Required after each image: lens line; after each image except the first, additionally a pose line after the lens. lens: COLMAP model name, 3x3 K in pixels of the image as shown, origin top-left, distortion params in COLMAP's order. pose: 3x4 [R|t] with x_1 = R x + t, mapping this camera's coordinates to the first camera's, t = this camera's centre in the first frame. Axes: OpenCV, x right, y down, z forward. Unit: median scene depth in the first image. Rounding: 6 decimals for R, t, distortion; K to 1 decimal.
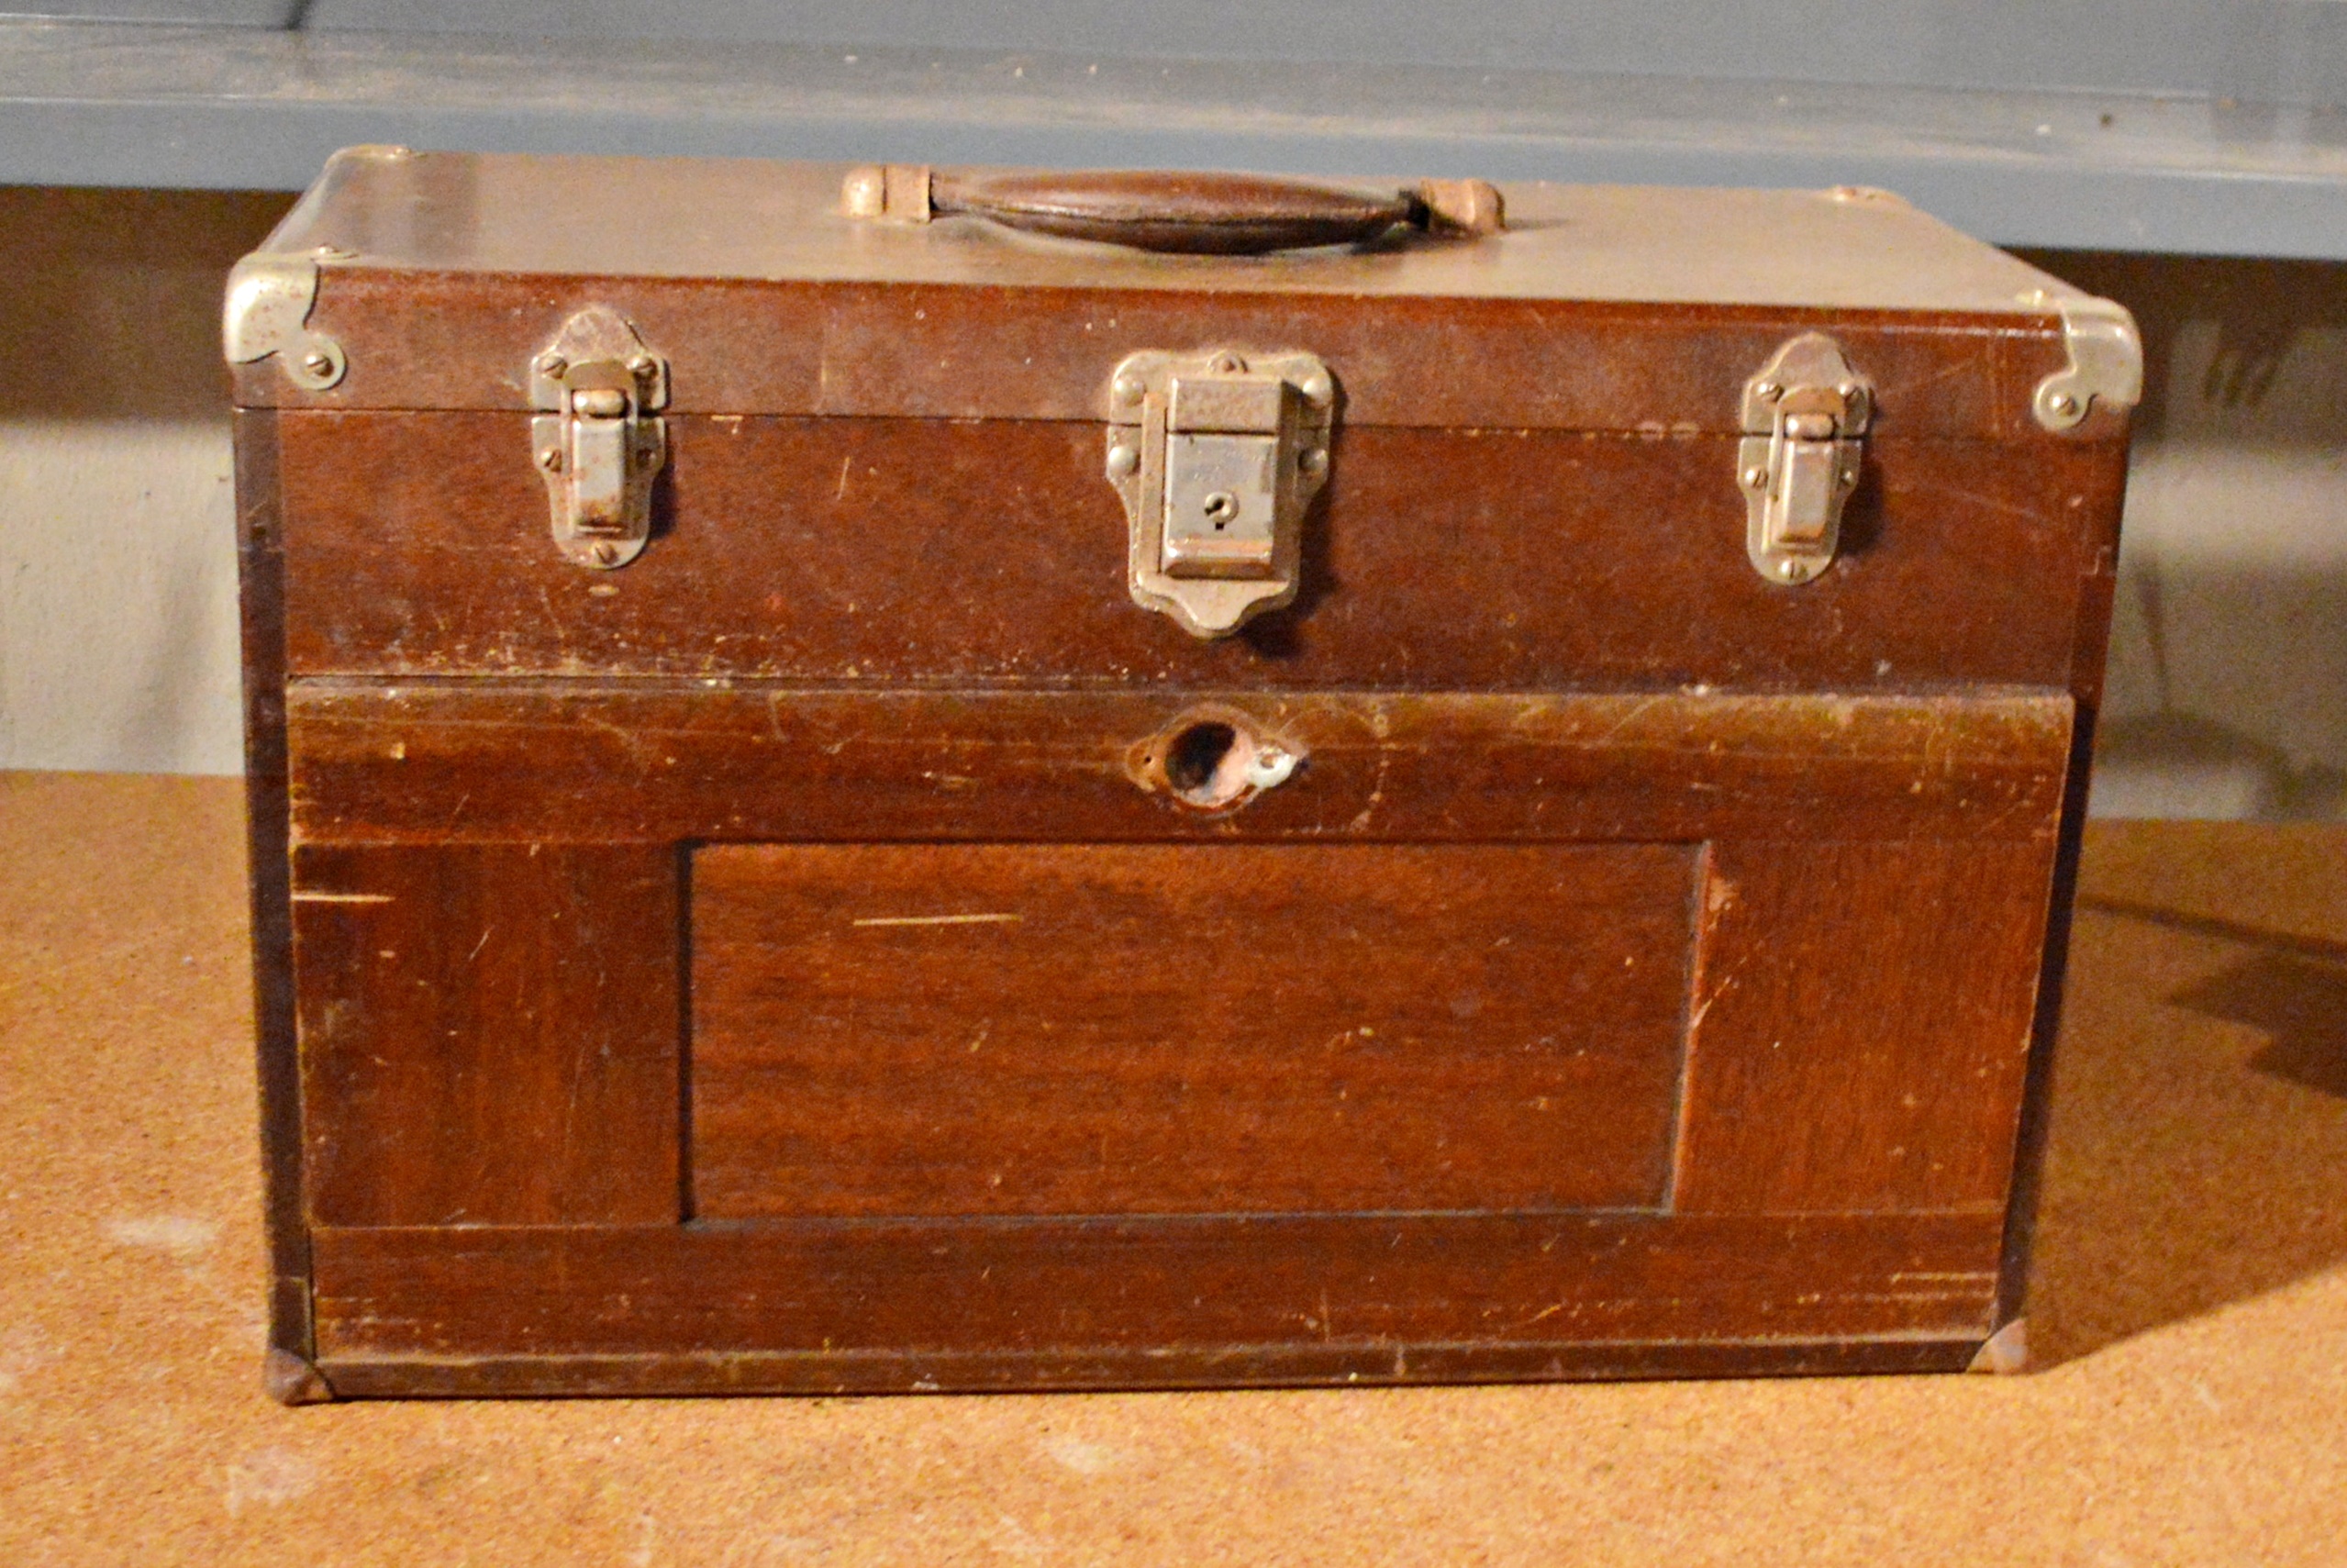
lens RADIAL K [[3538.8, 0, 1306.7], [0, 3538.8, 743.2], [0, 0, 1]] dist [-0.066332, -0.038468]
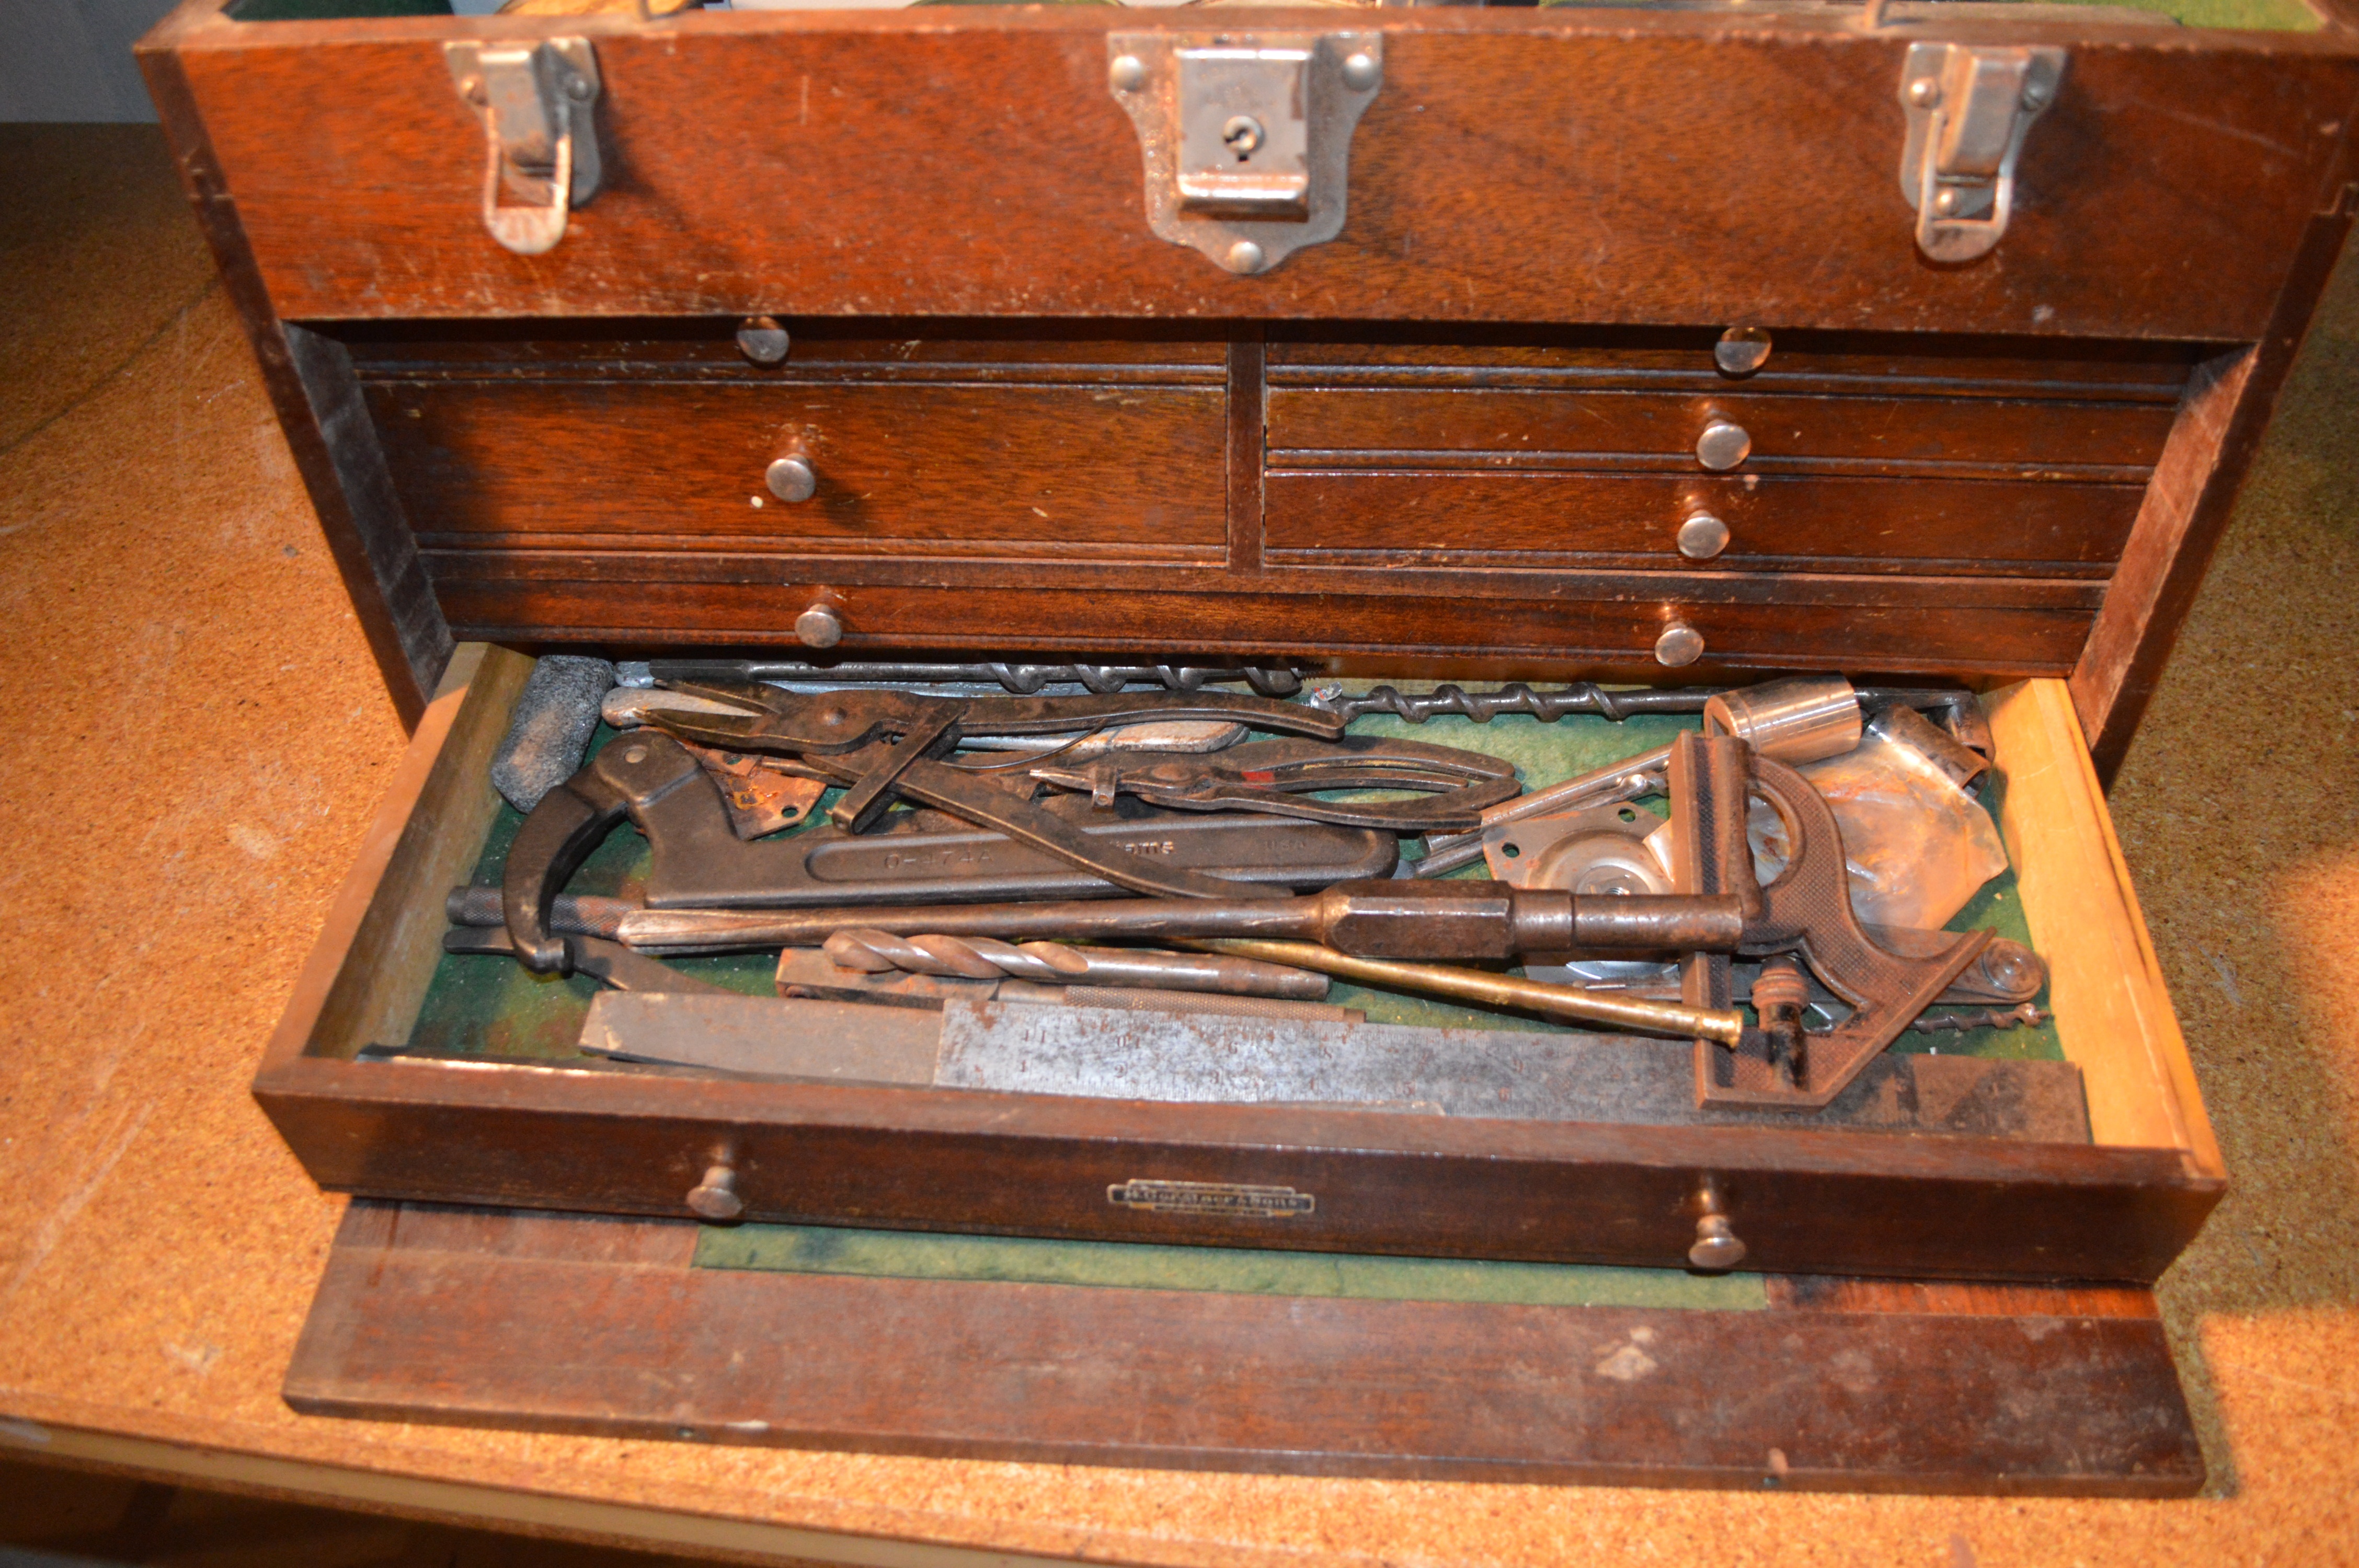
lens RADIAL K [[1856.3, 0, 1186.8], [0, 1856.3, 772.3], [0, 0, 1]] dist [-0.087526, 0.013703]
pose [[0.978506, 0.084069, -0.188307, 0.054892], [0.009182, 0.894466, 0.447041, -0.123538], [0.206016, -0.439161, 0.874468, 0.548803]]
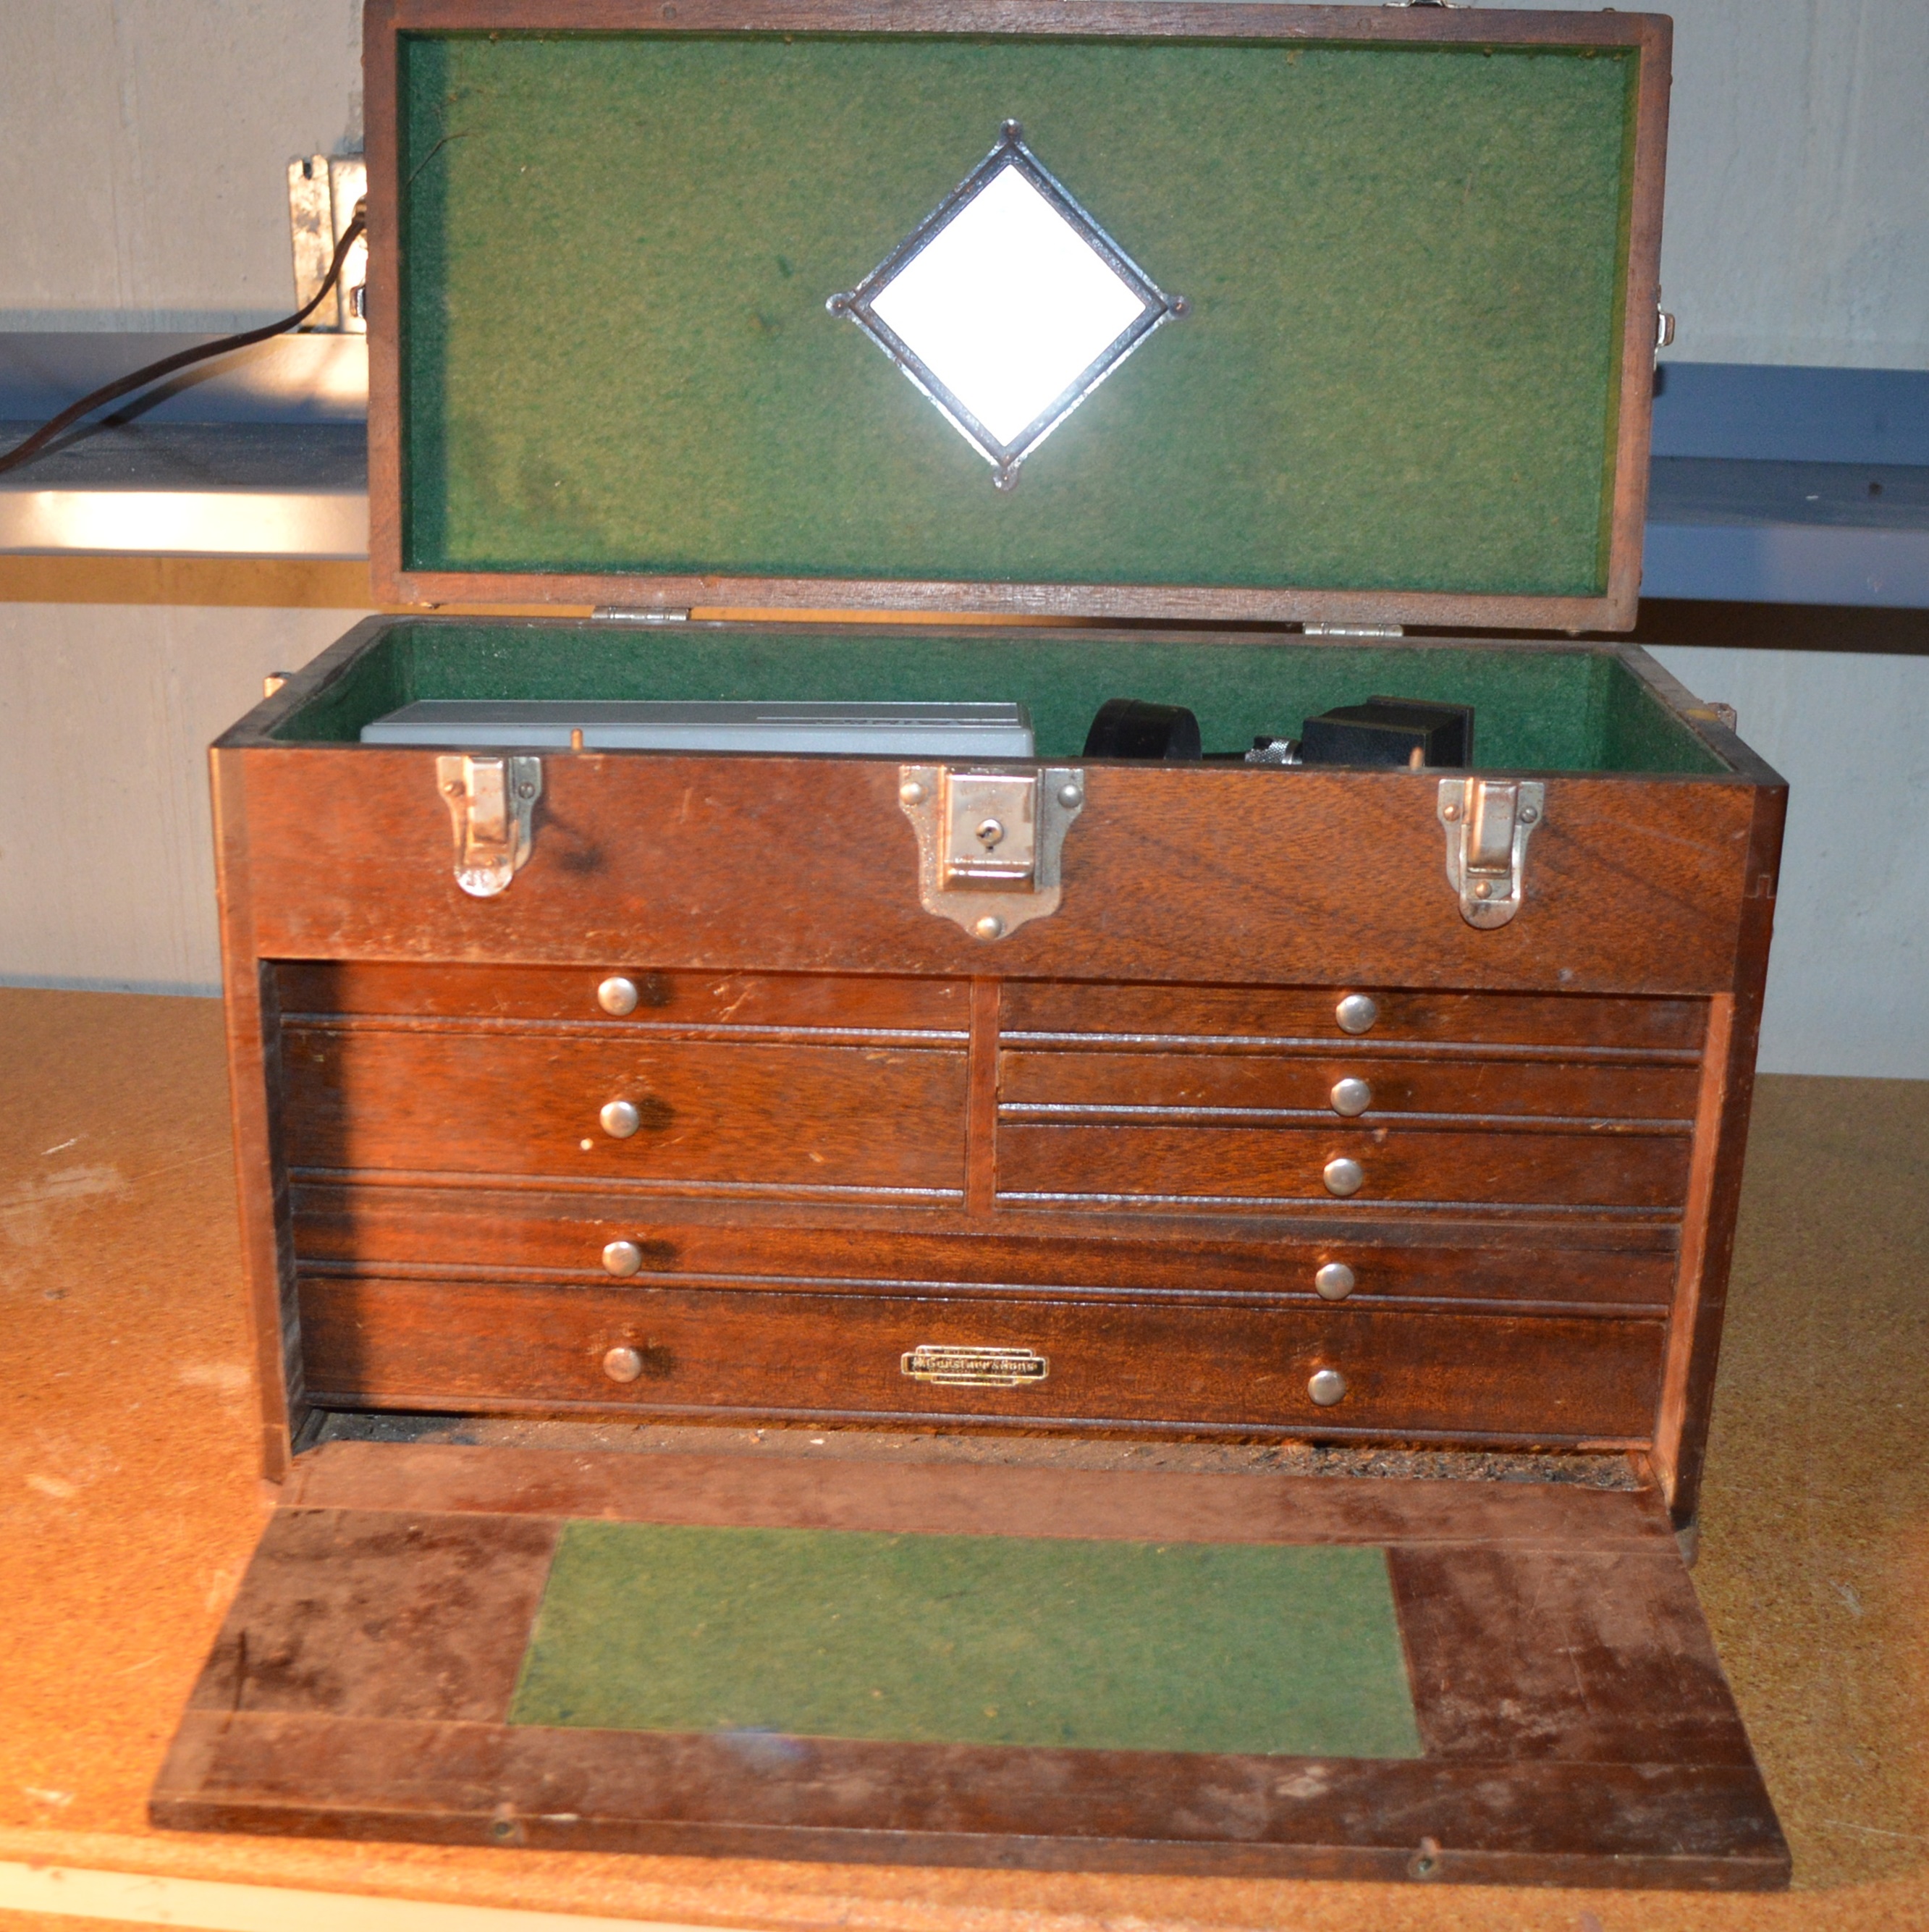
lens RADIAL K [[2735.4, 0, 895.2], [0, 2735.4, 1082.4], [0, 0, 1]] dist [-0.035887, -0.136618]
pose [[0.982400, 0.029098, -0.184508, 0.116359], [-0.020101, 0.998525, 0.050445, -0.027852], [0.185704, -0.045849, 0.981535, 0.073737]]
